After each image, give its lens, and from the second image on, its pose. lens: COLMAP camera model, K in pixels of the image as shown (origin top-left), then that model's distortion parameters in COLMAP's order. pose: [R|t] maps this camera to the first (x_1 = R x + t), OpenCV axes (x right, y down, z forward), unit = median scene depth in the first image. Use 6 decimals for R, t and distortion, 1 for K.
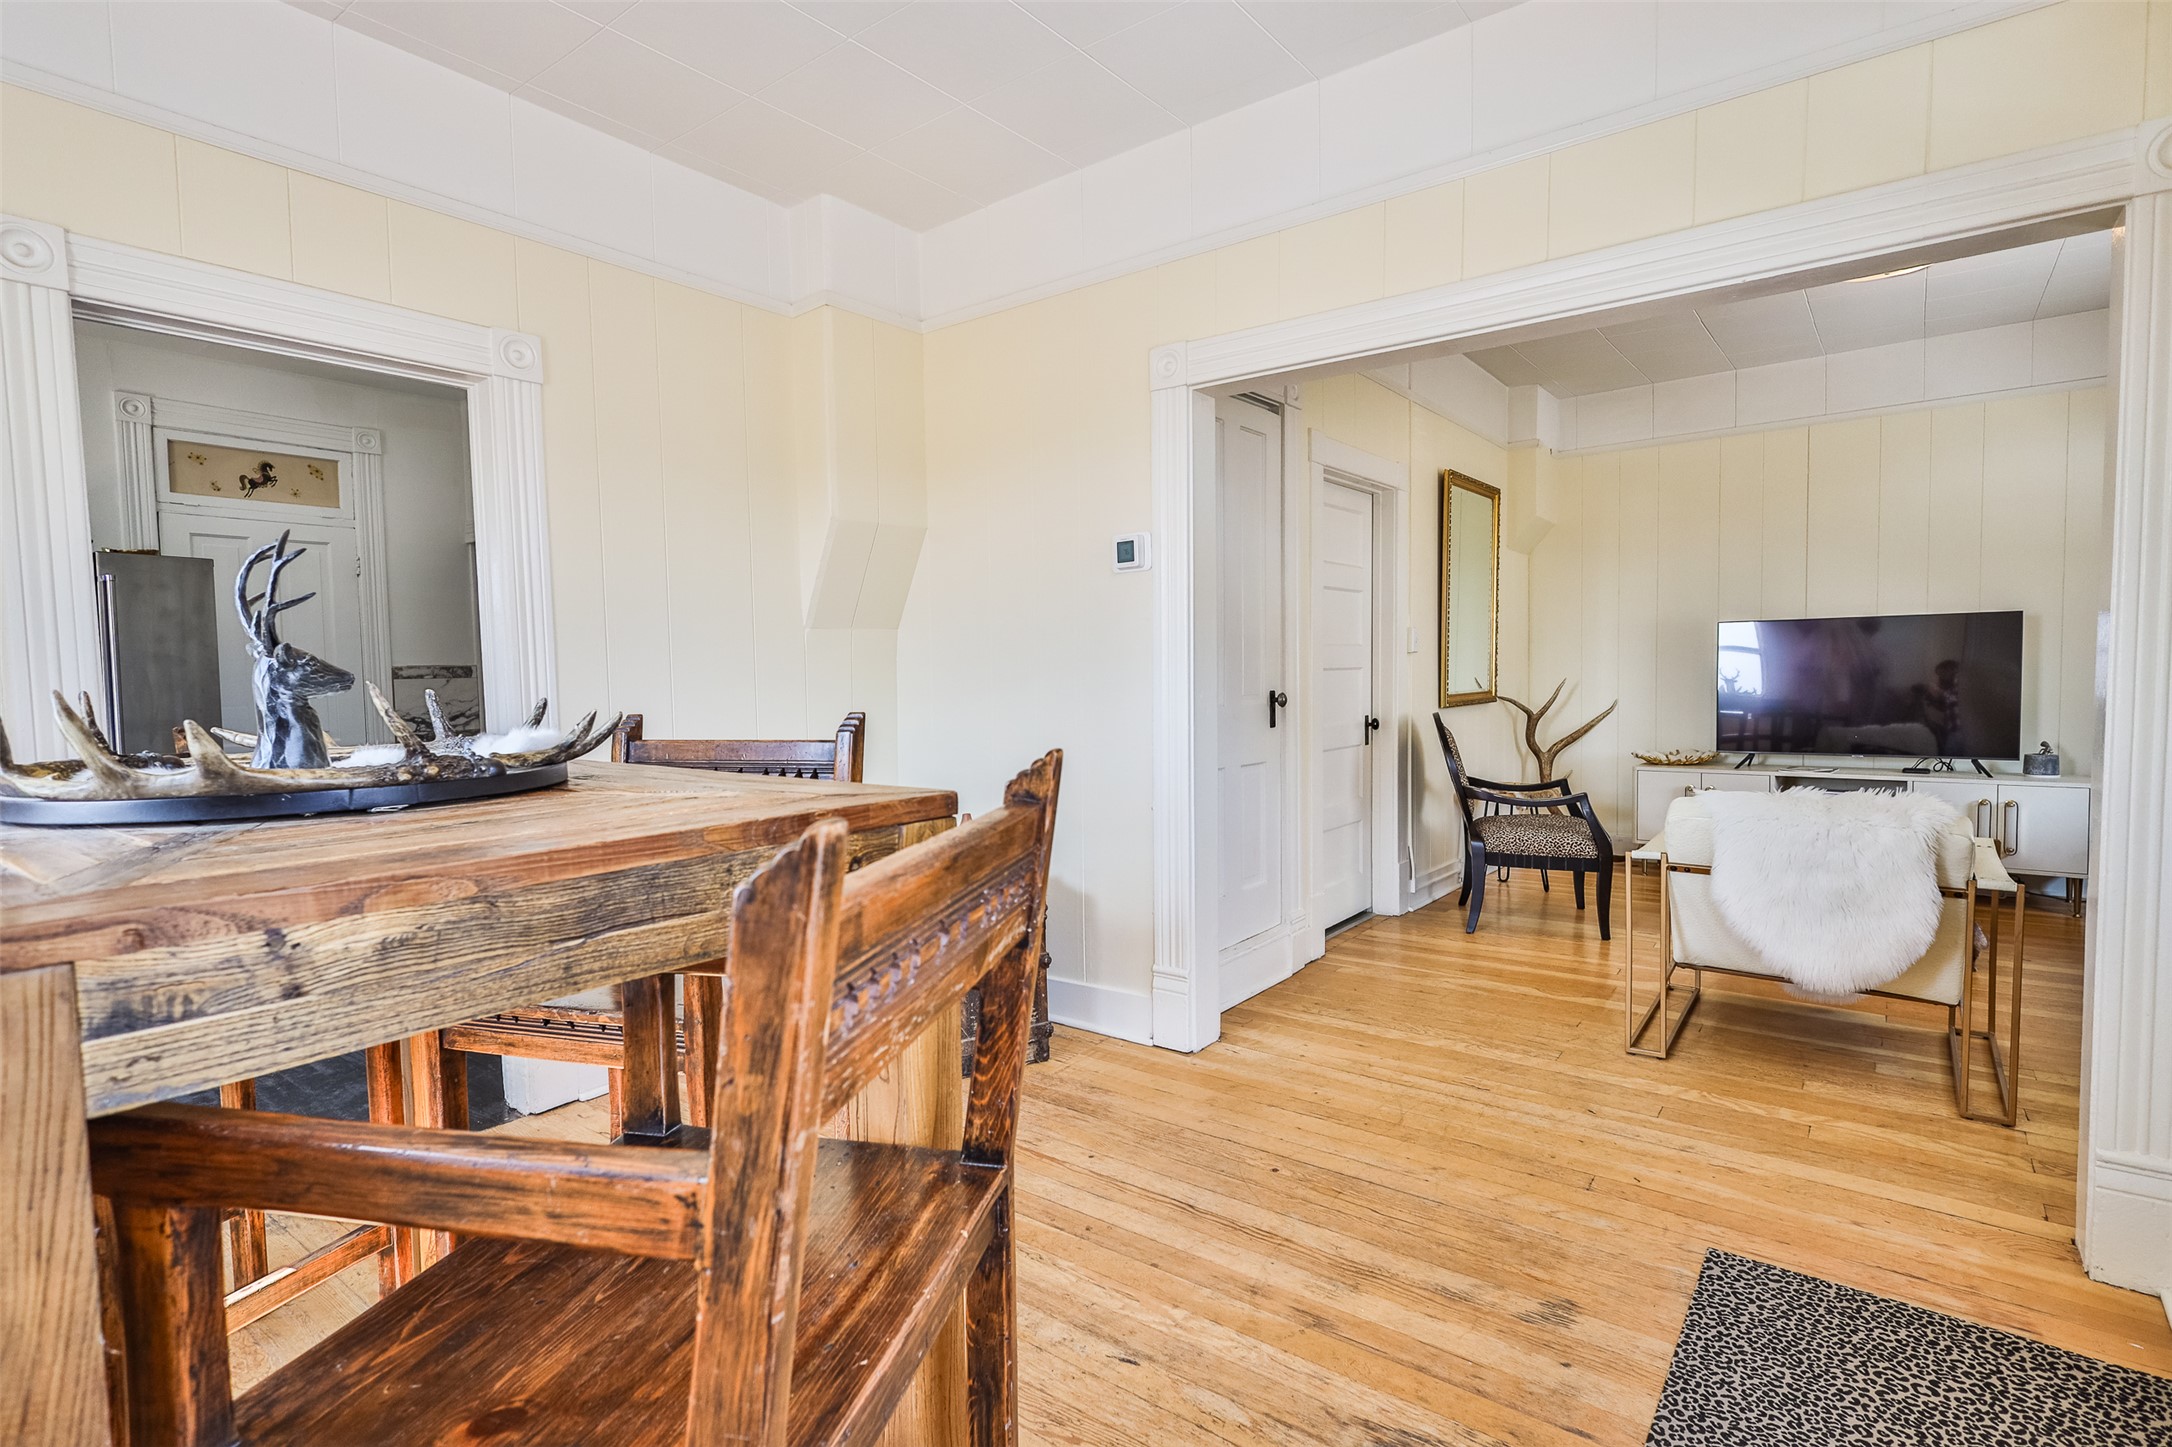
lens RADIAL K [[1069.5, 0, 1078.2], [0, 1069.5, 728.0], [0, 0, 1]] dist [-0.002711, 0.001139]
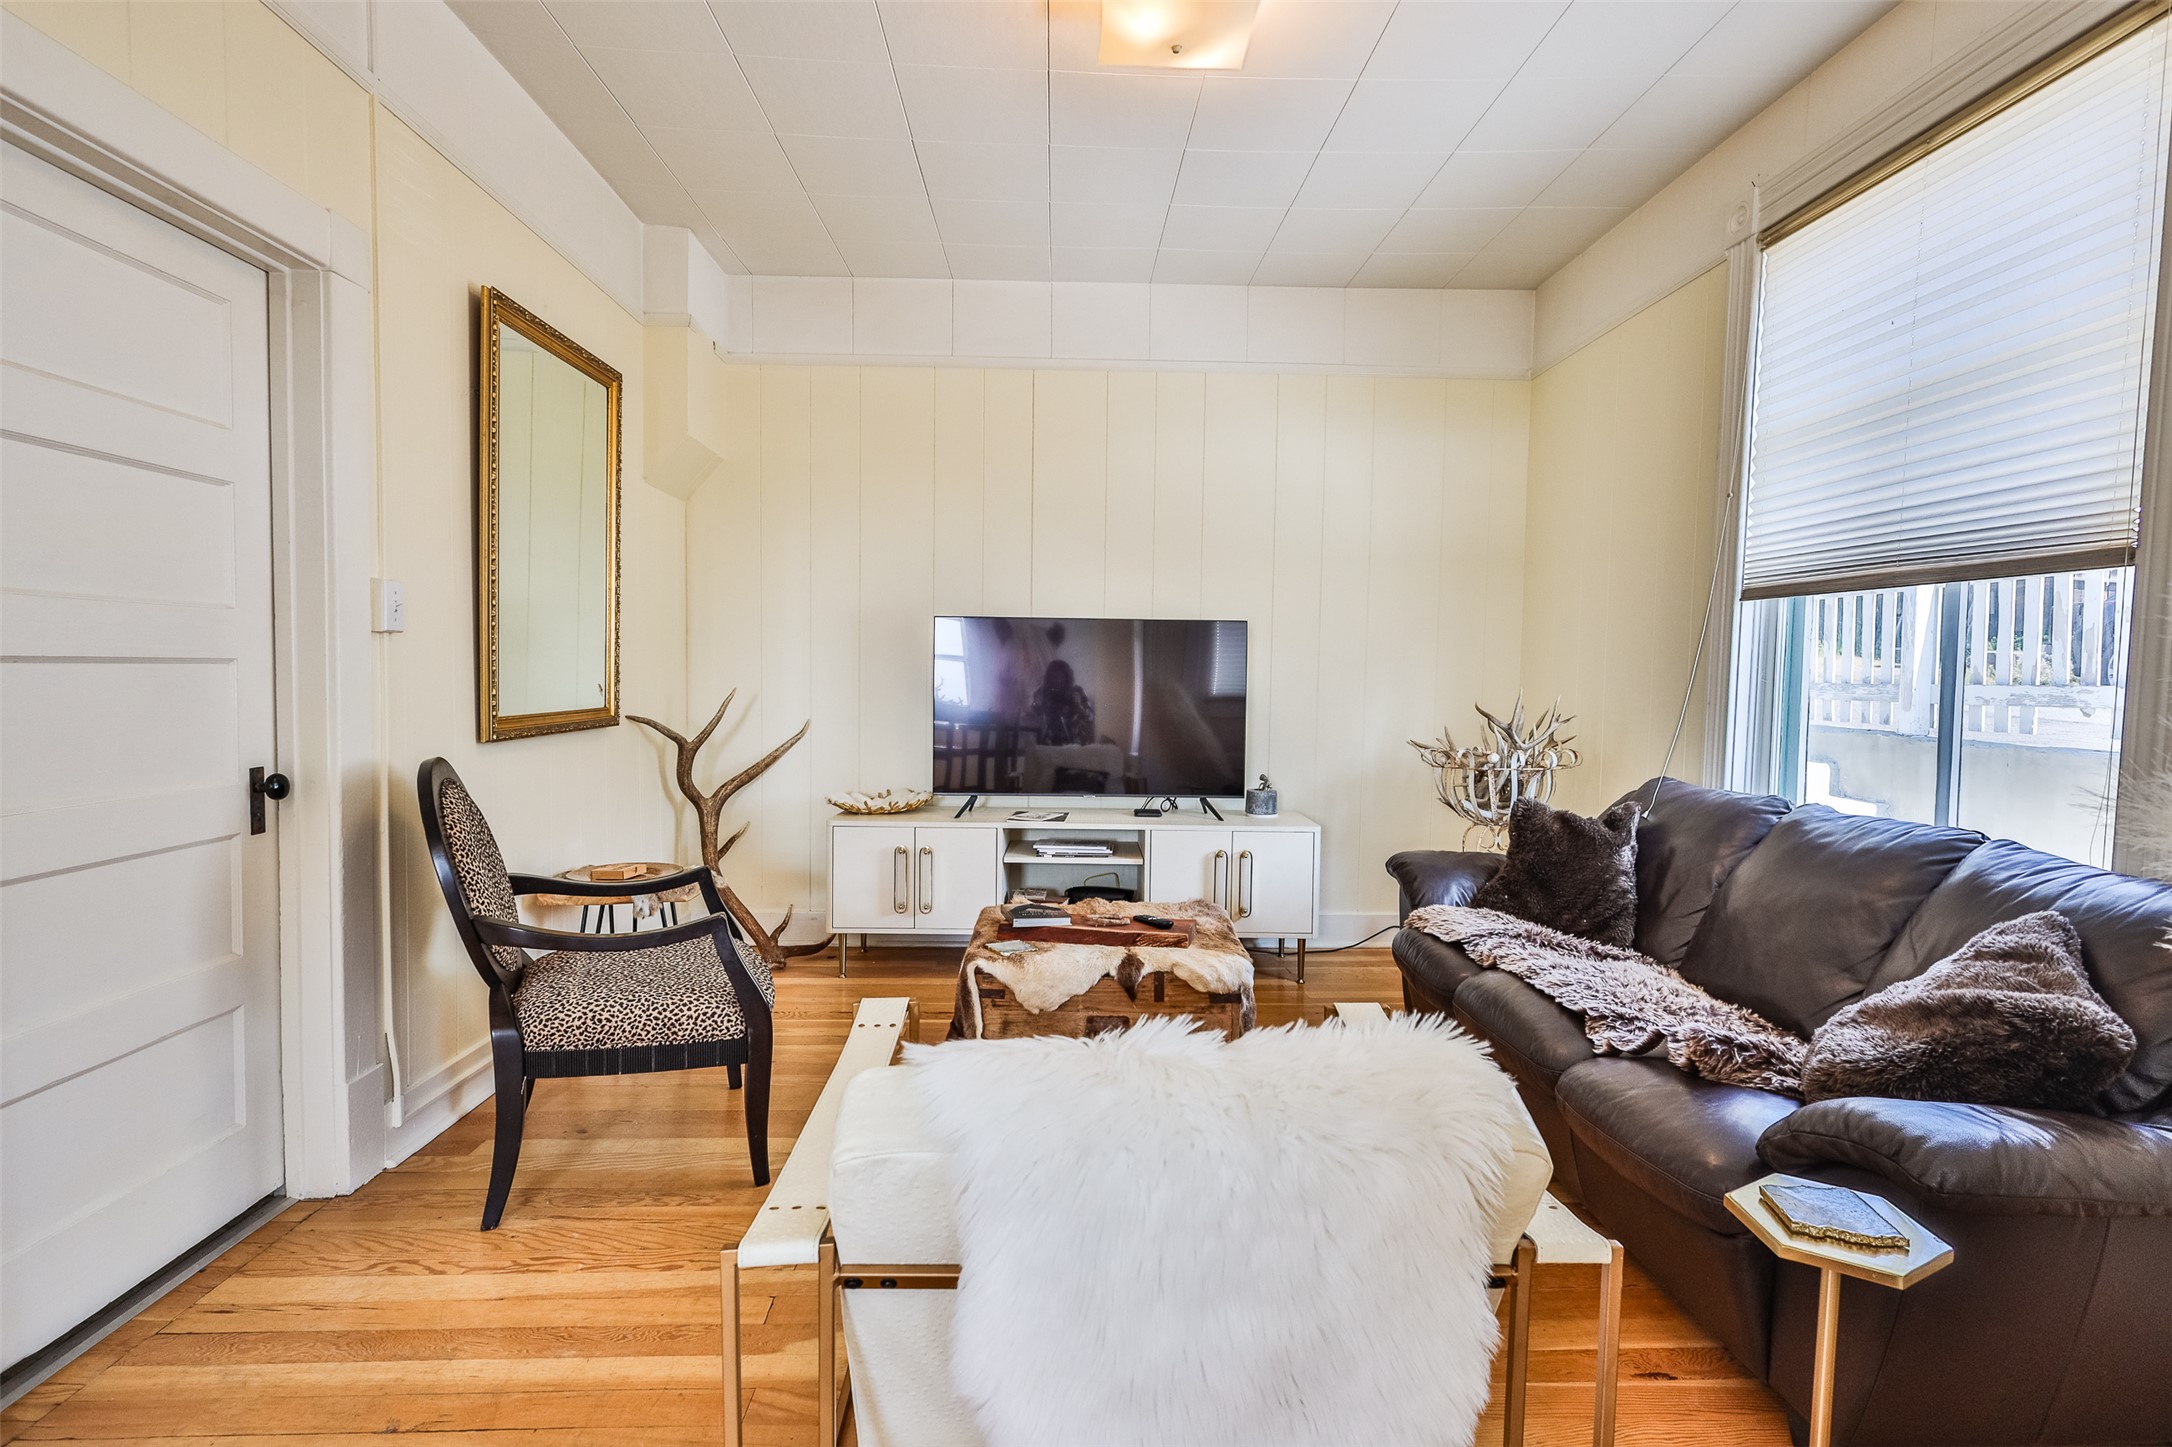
lens RADIAL K [[1039.5, 0, 1076.8], [0, 1039.5, 713.9], [0, 0, 1]] dist [0.019967, -0.009732]
pose [[0.773549, 0.003042, 0.633729, 0.251677], [0.004371, 0.999939, -0.010136, -0.027560], [-0.633722, 0.010610, 0.773488, 0.436912]]
